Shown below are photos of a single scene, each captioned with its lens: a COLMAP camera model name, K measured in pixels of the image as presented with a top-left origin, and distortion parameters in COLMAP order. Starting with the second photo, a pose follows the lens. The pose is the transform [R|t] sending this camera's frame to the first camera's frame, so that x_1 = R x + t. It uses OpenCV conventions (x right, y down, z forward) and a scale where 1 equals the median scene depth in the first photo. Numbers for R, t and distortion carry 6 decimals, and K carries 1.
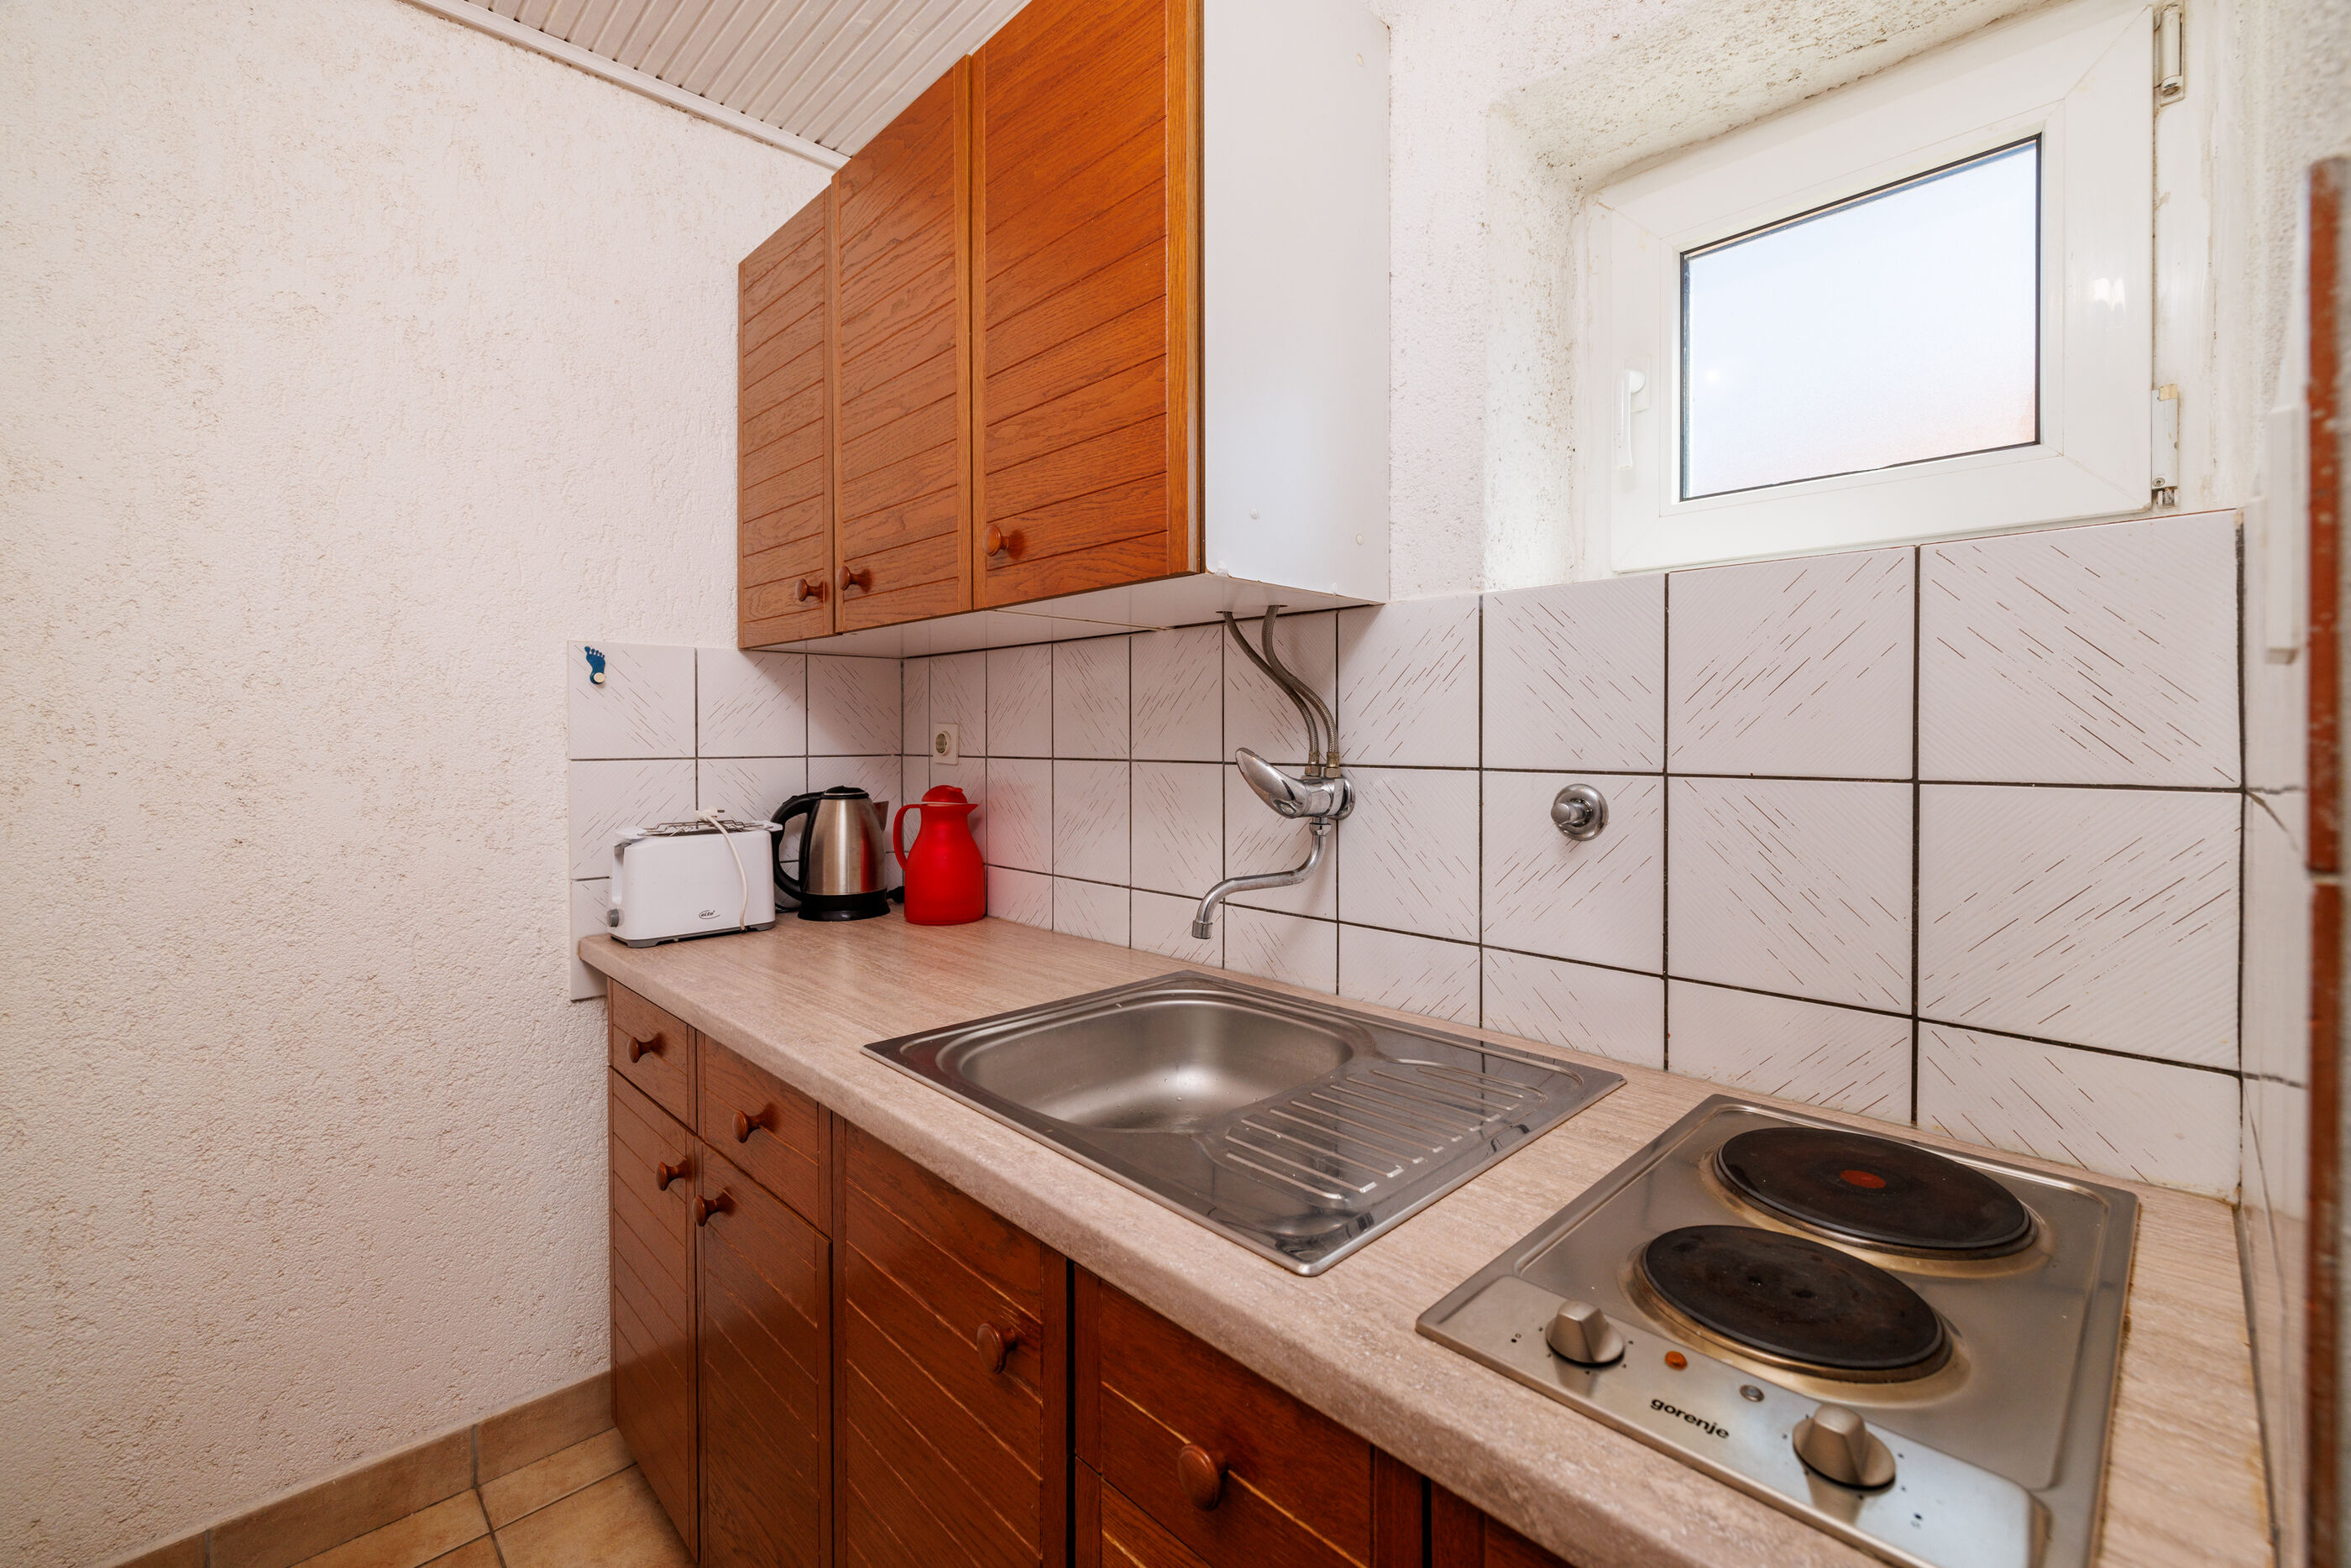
lens RADIAL K [[984.1, 0, 1179.0], [0, 984.1, 742.4], [0, 0, 1]] dist [0.000407, 0.000094]
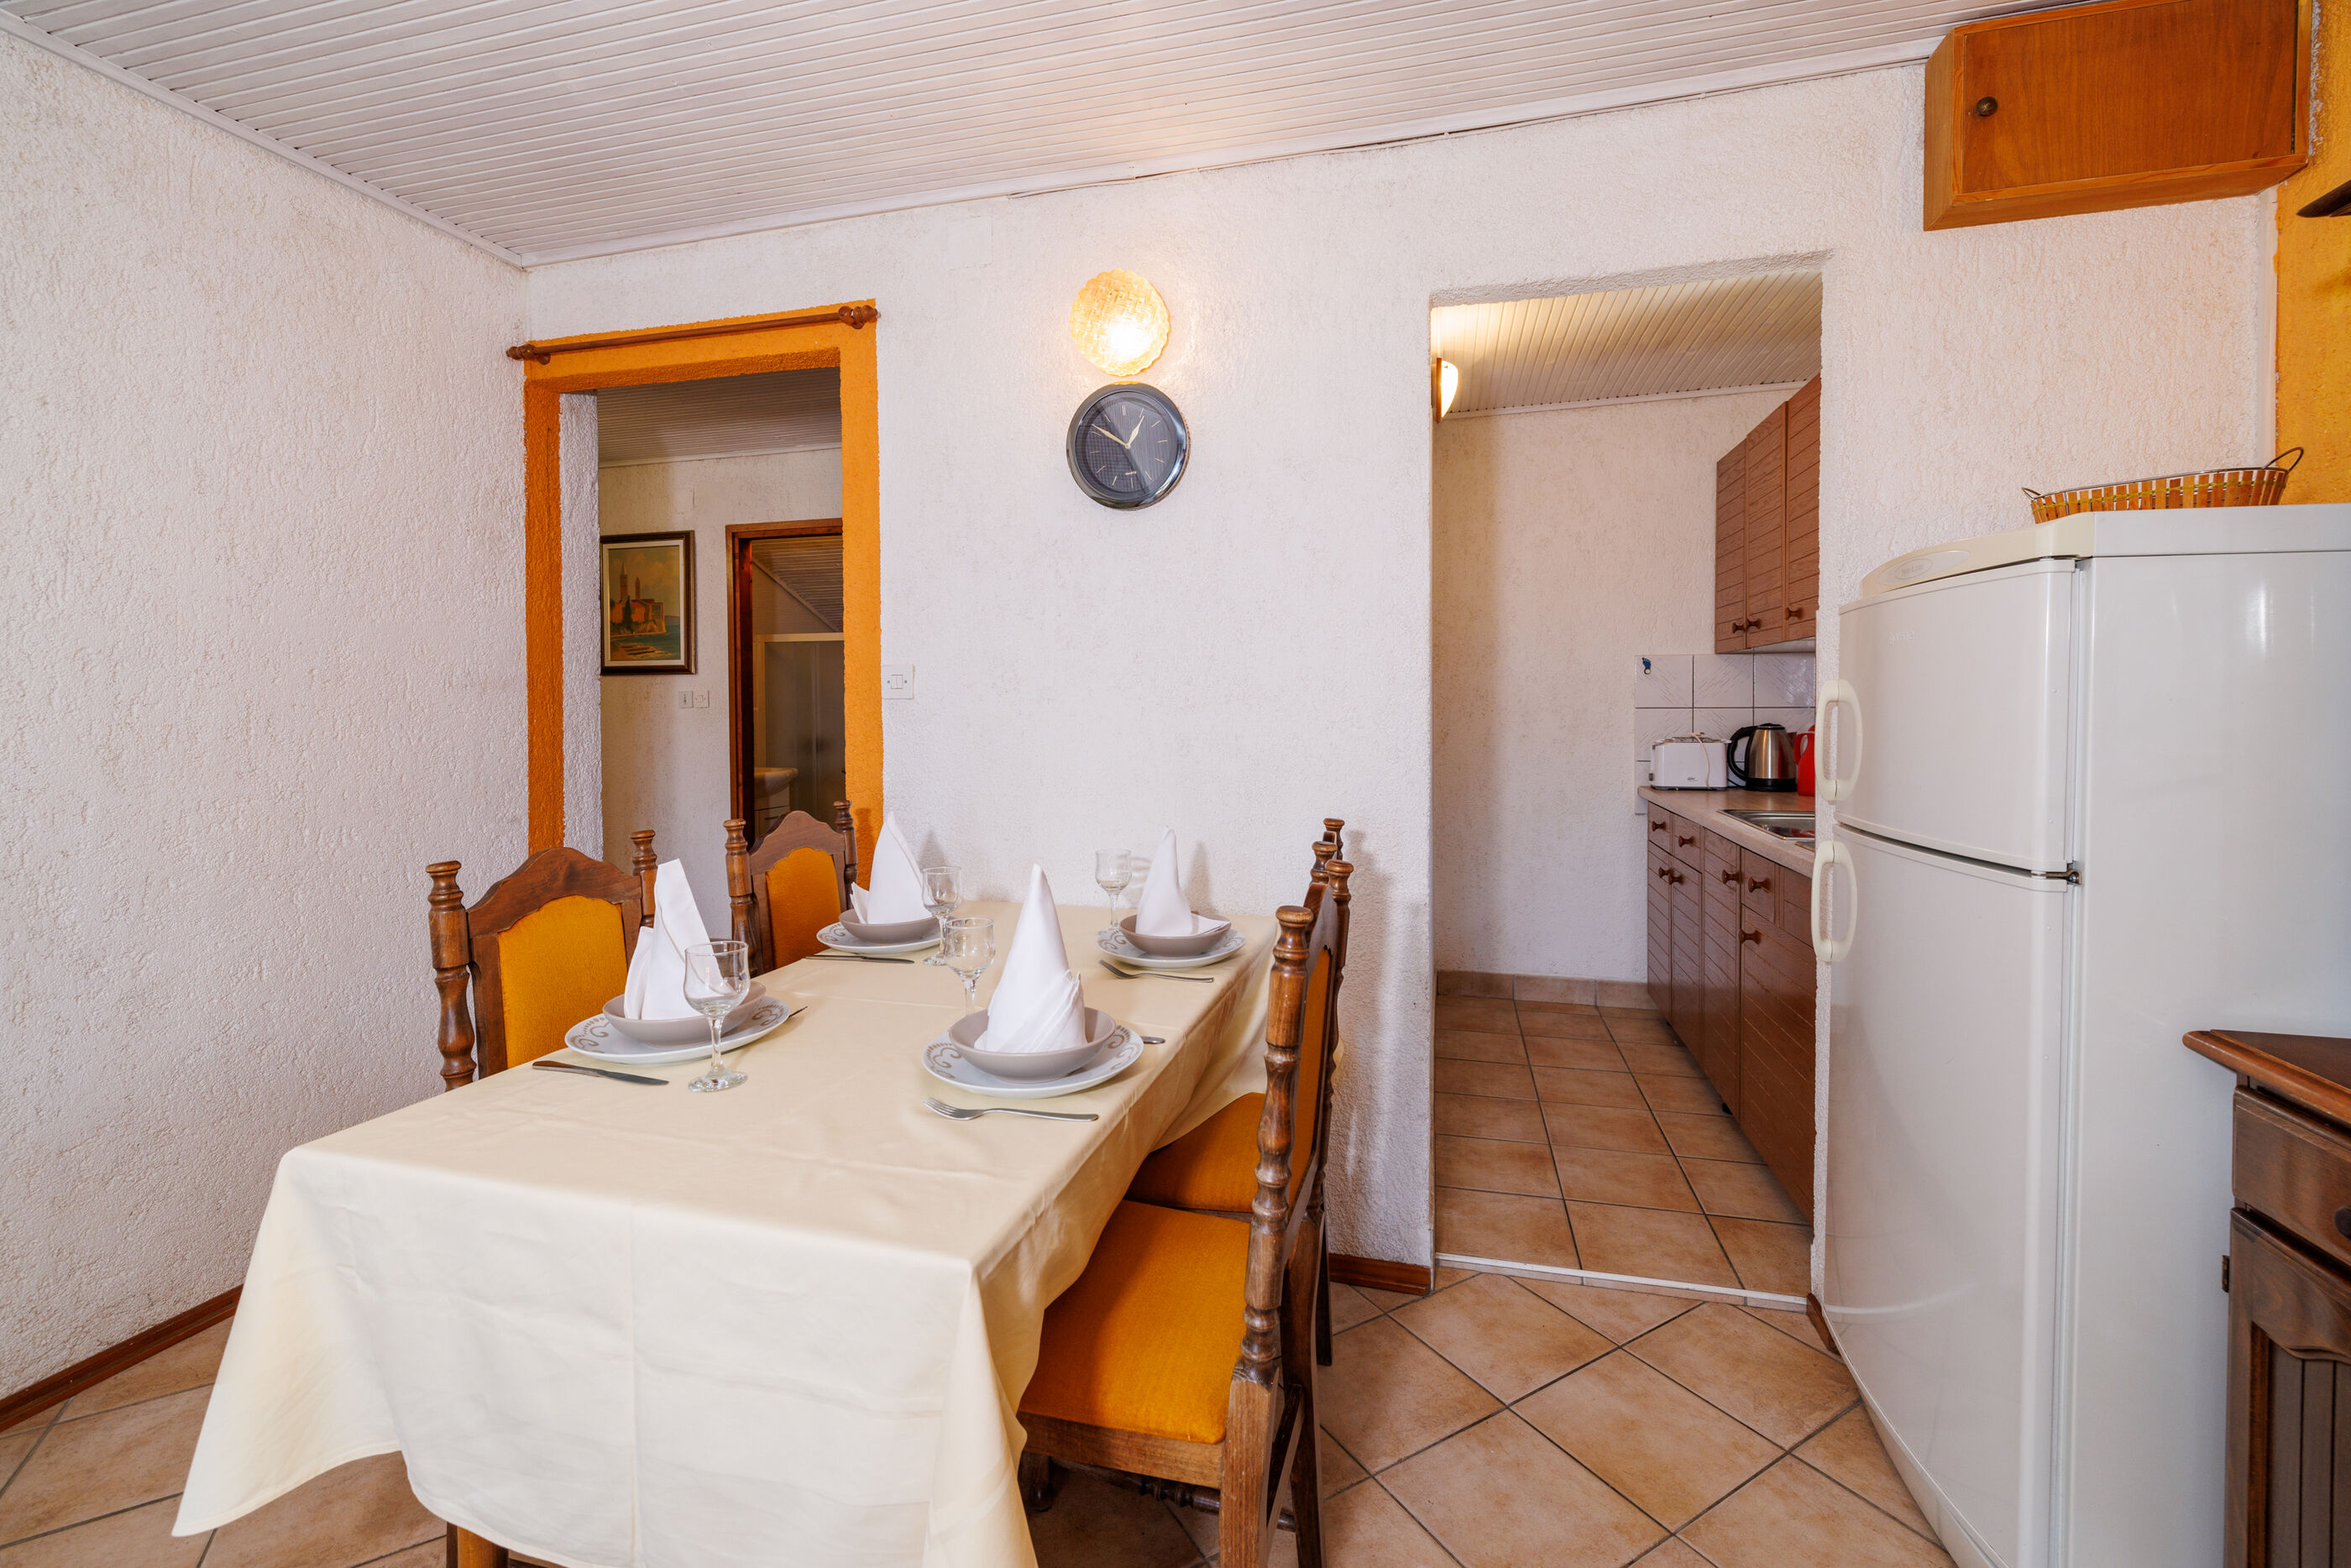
lens RADIAL K [[1026.4, 0, 1160.1], [0, 1026.4, 721.5], [0, 0, 1]] dist [0.003040, 0.000304]
pose [[0.499214, 0.018647, -0.866278, 0.856968], [-0.001580, 0.999786, 0.020610, 0.002666], [0.866477, -0.008920, 0.499137, -1.095968]]
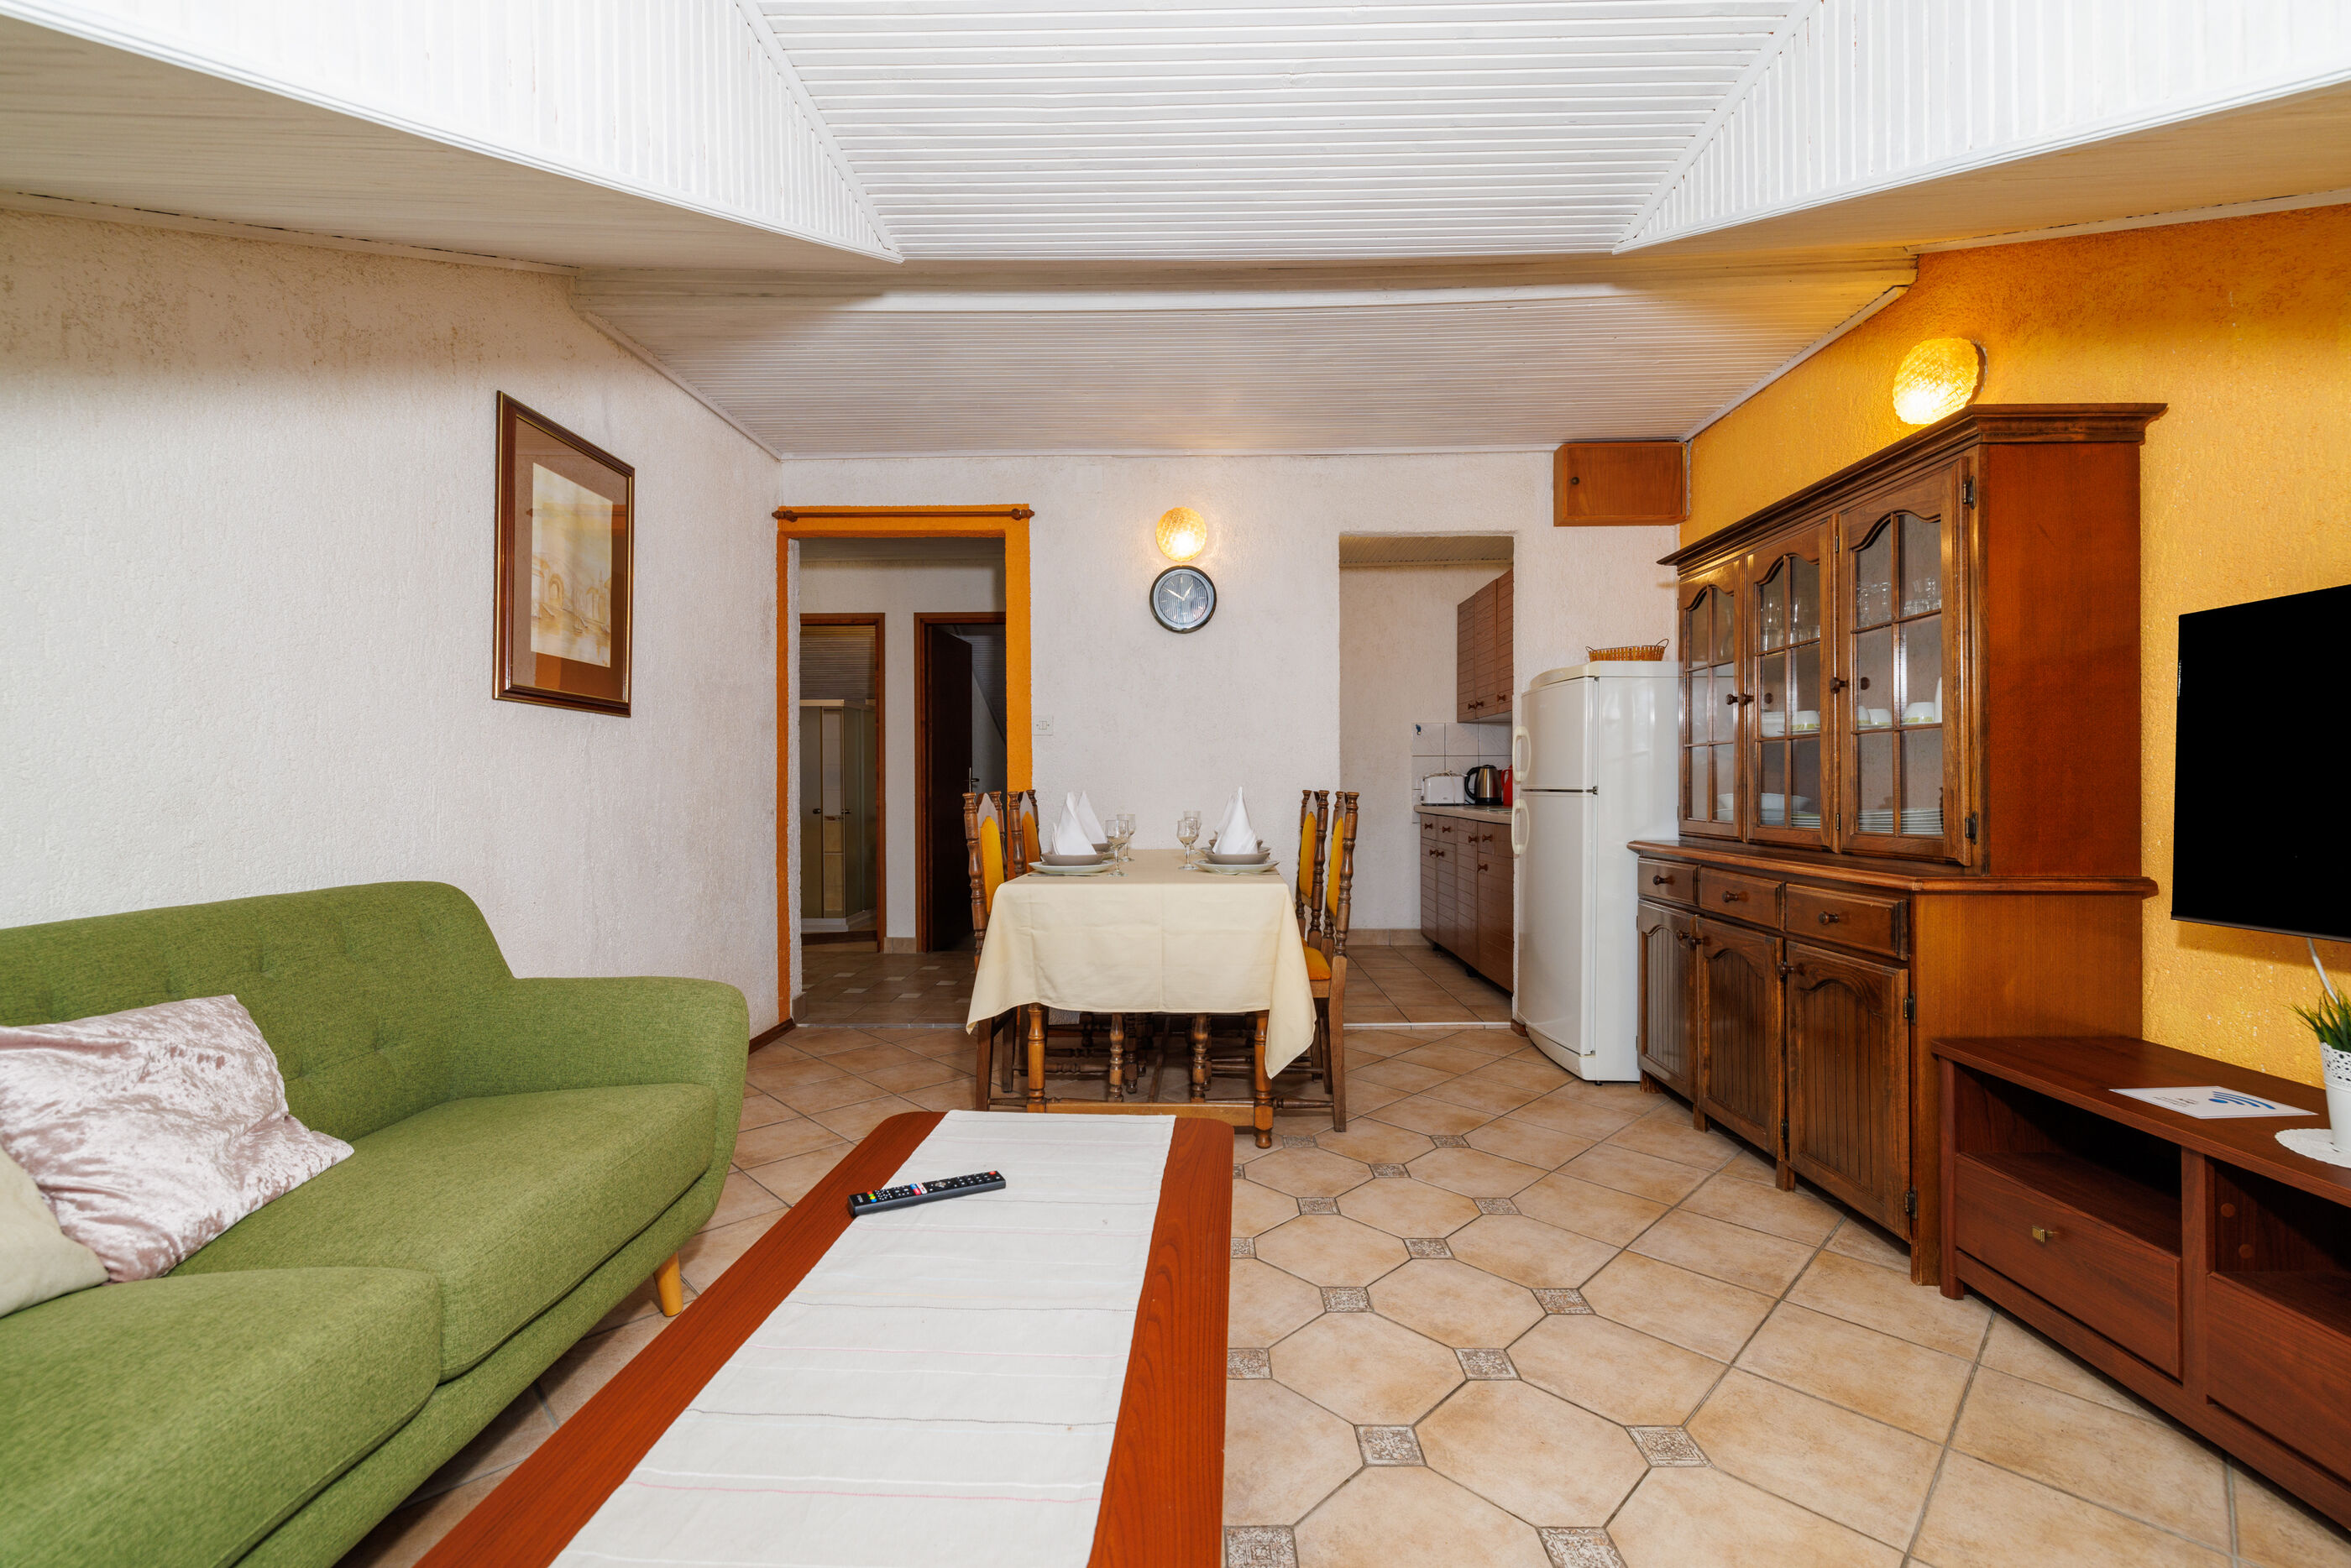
lens RADIAL K [[1008.2, 0, 1175.5], [0, 1008.2, 784.0], [0, 0, 1]] dist [-0.001550, -0.000014]
pose [[0.695054, 0.006376, -0.718929, 1.392998], [-0.004423, 0.999980, 0.004592, 0.104053], [0.718944, -0.000011, 0.695068, -2.127889]]
